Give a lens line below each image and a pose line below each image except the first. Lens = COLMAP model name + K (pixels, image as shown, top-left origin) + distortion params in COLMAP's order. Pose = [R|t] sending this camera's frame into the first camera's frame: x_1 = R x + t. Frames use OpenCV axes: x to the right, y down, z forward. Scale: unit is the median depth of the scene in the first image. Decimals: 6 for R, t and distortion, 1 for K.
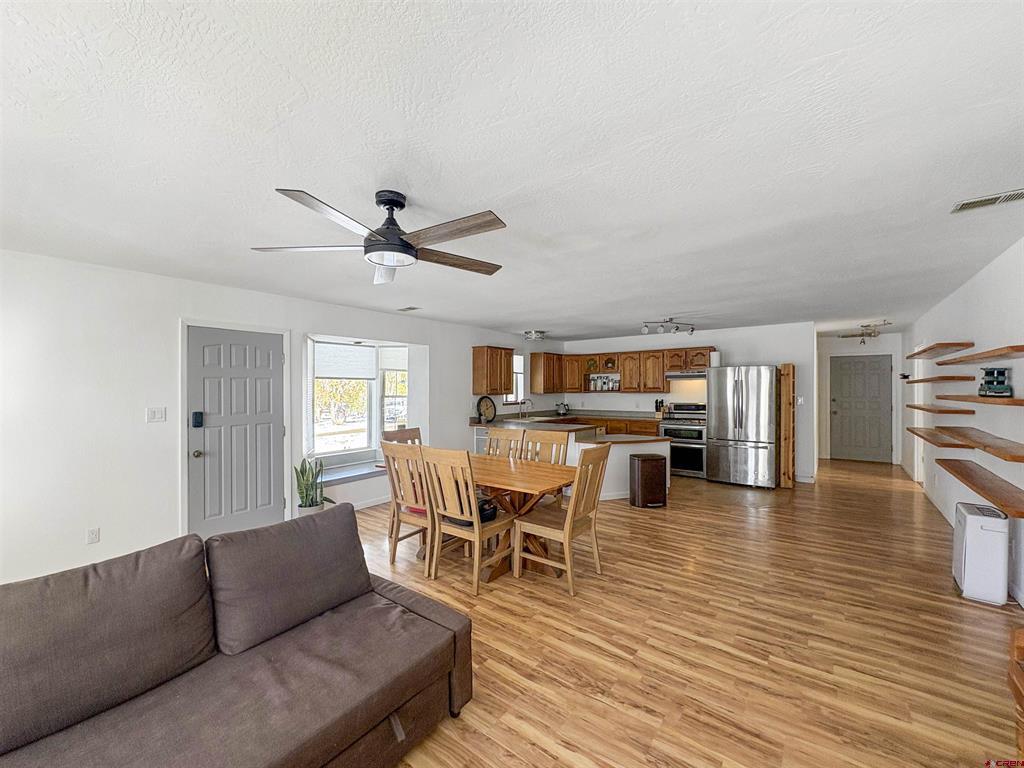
lens RADIAL K [[413.1, 0, 512.0], [0, 413.1, 384.0], [0, 0, 1]] dist [-0.000489, -0.000025]
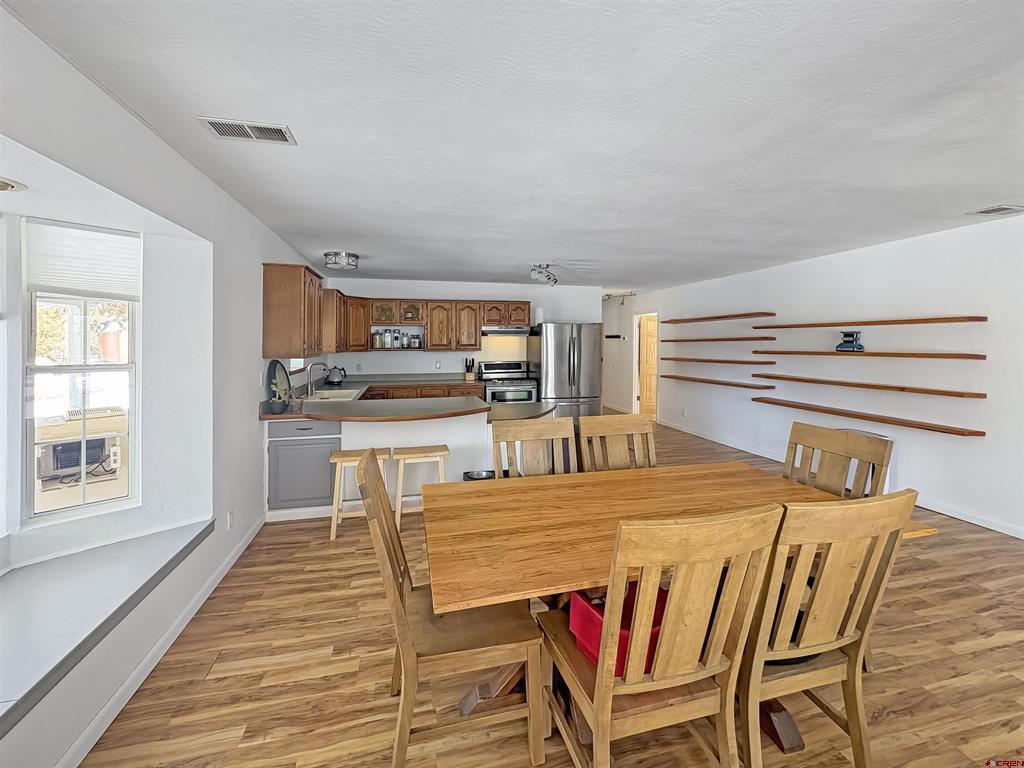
lens RADIAL K [[417.2, 0, 508.8], [0, 417.2, 346.5], [0, 0, 1]] dist [-0.000522, -0.000091]
pose [[0.630236, -0.002003, 0.776401, -0.282084], [-0.009407, 0.999904, 0.010215, 0.003537], [-0.776347, -0.013741, 0.630156, 0.413533]]
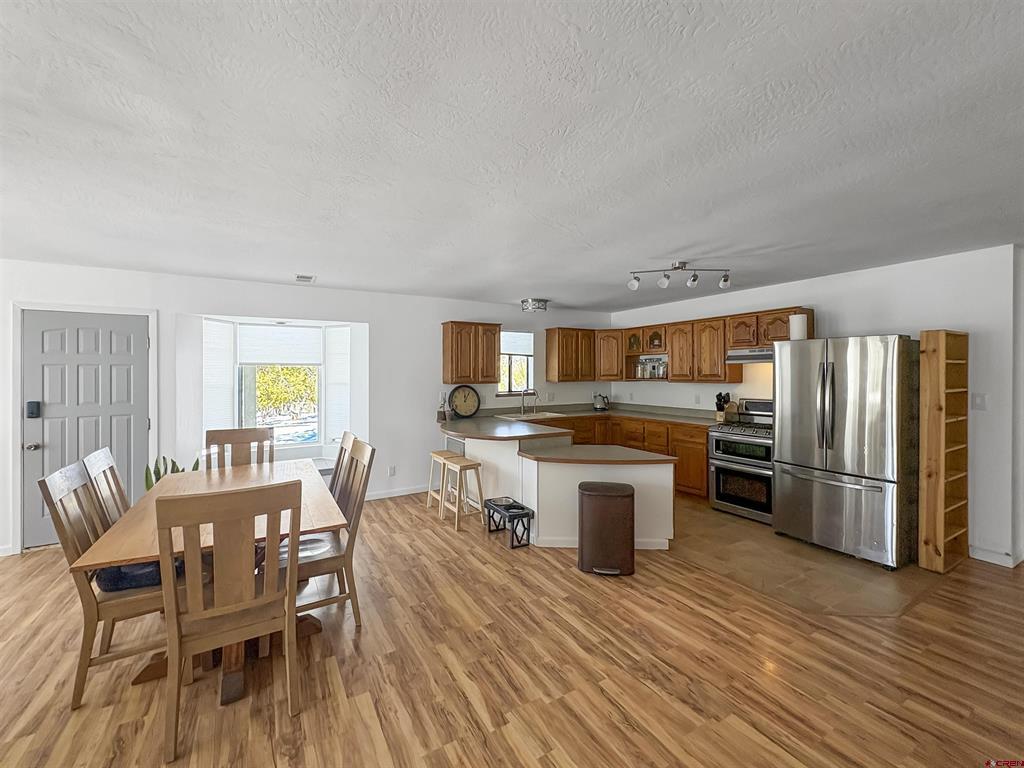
lens RADIAL K [[430.1, 0, 512.0], [0, 430.1, 370.9], [0, 0, 1]] dist [-0.000496, 0.000046]
pose [[0.930390, -0.000229, -0.366571, 0.312189], [0.002789, 0.999975, 0.006453, -0.002617], [0.366561, -0.007027, 0.930368, 0.256715]]
